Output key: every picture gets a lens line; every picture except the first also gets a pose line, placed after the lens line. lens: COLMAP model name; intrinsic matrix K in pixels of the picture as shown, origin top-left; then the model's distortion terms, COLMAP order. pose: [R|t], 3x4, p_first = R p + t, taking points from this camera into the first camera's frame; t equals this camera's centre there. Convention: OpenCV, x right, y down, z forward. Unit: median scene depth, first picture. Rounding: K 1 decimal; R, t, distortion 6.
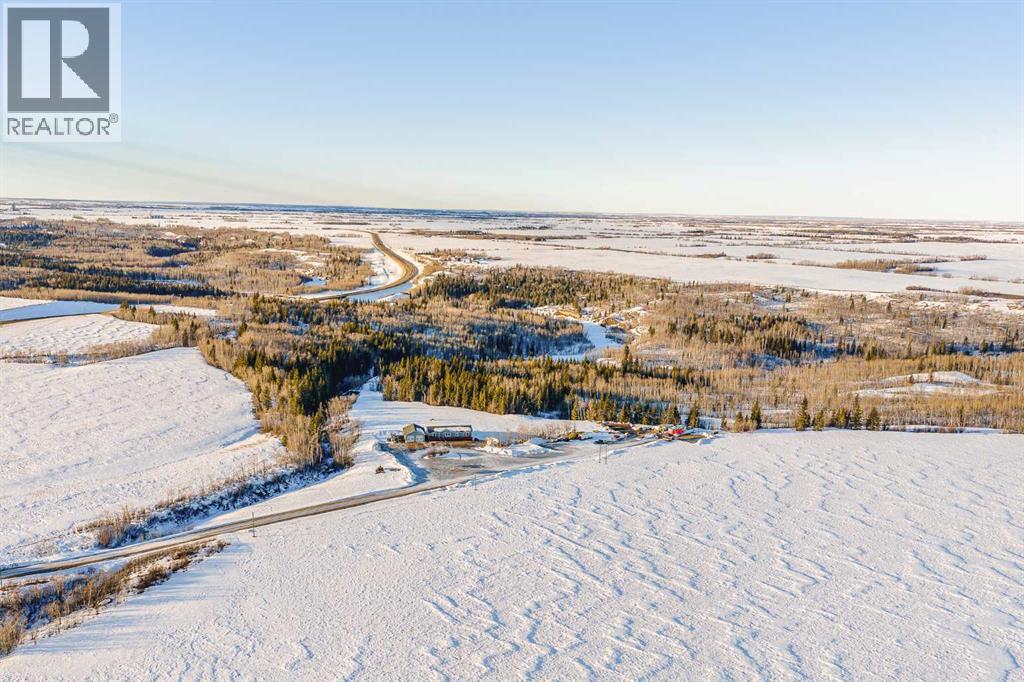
lens RADIAL K [[847.3, 0, 509.0], [0, 847.3, 337.7], [0, 0, 1]] dist [0.016298, -0.025559]
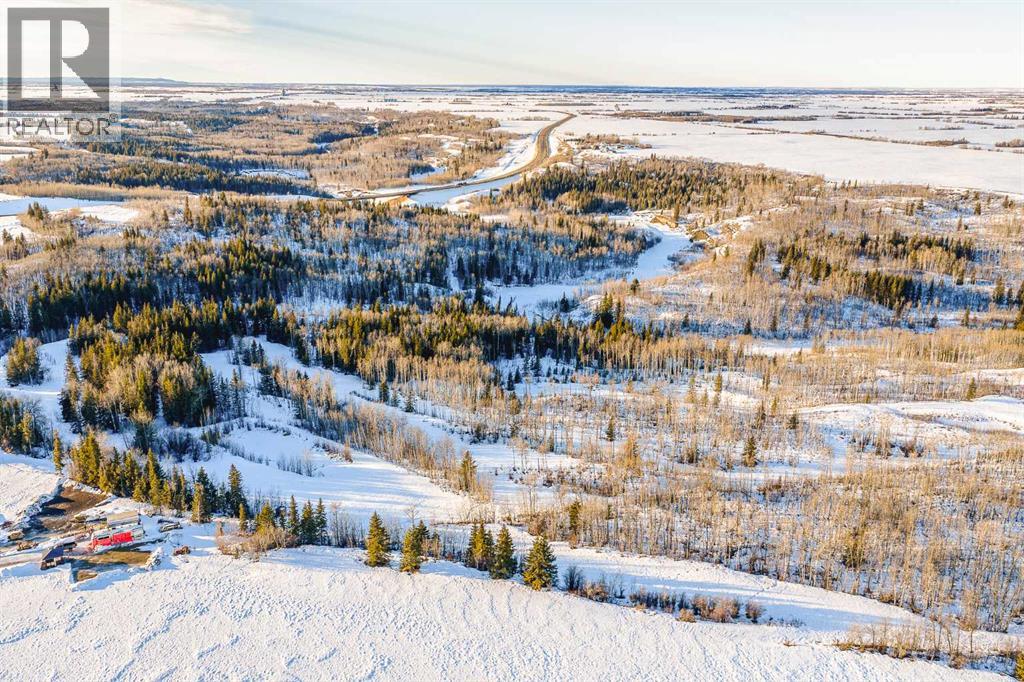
lens RADIAL K [[847.3, 0, 511.5], [0, 847.3, 349.1], [0, 0, 1]] dist [0.016298, -0.025559]
pose [[0.949883, 0.075708, -0.303300, 0.141792], [-0.030262, 0.987943, 0.151830, -0.020609], [0.311138, -0.135042, 0.940721, 0.156775]]
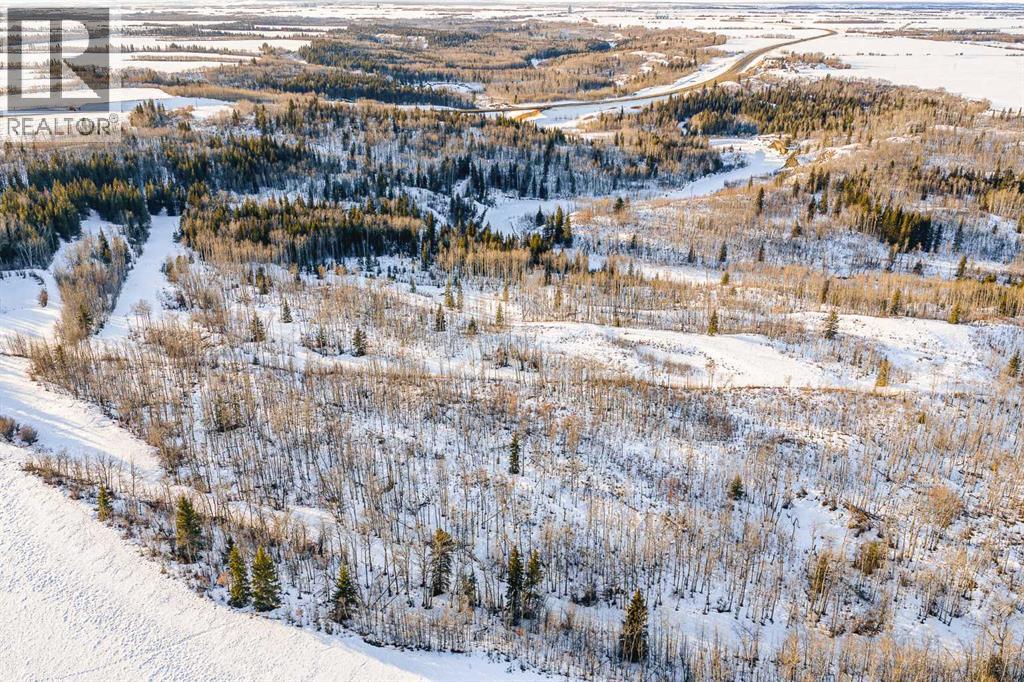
lens RADIAL K [[847.3, 0, 509.1], [0, 847.3, 337.2], [0, 0, 1]] dist [0.016298, -0.025559]
pose [[0.786061, 0.205769, -0.582895, 0.268919], [-0.074304, 0.967585, 0.241366, -0.022378], [0.613667, -0.146417, 0.775871, 0.213222]]
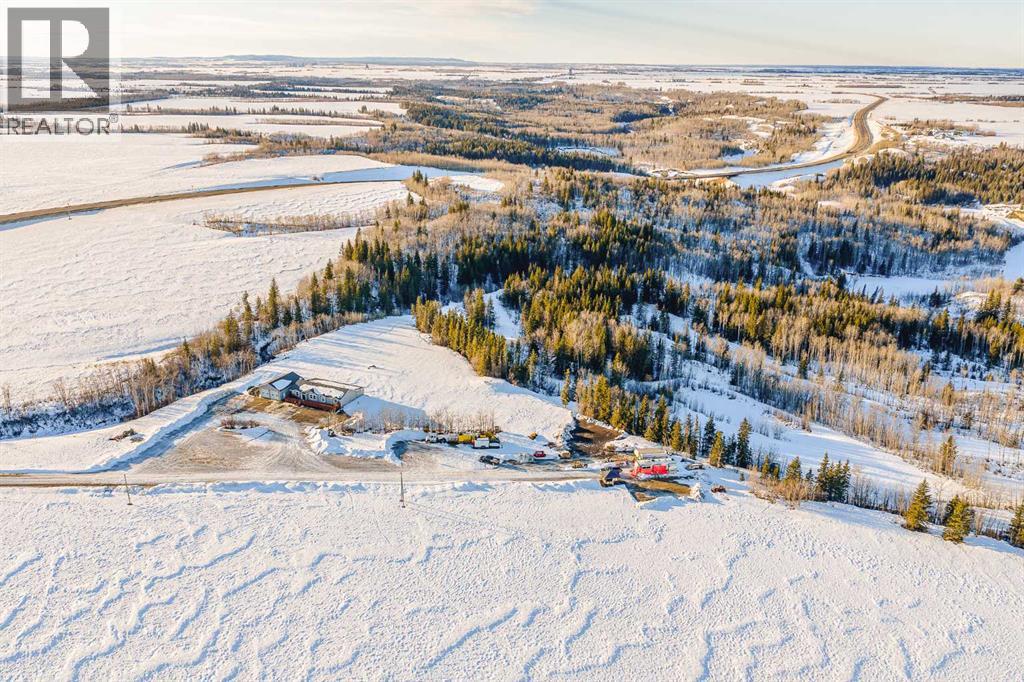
lens RADIAL K [[847.3, 0, 508.5], [0, 847.3, 343.6], [0, 0, 1]] dist [0.016298, -0.025559]
pose [[0.809002, 0.168789, -0.563051, 0.107281], [-0.077058, 0.980073, 0.183084, -0.016859], [0.582734, -0.104728, 0.805887, 0.127141]]
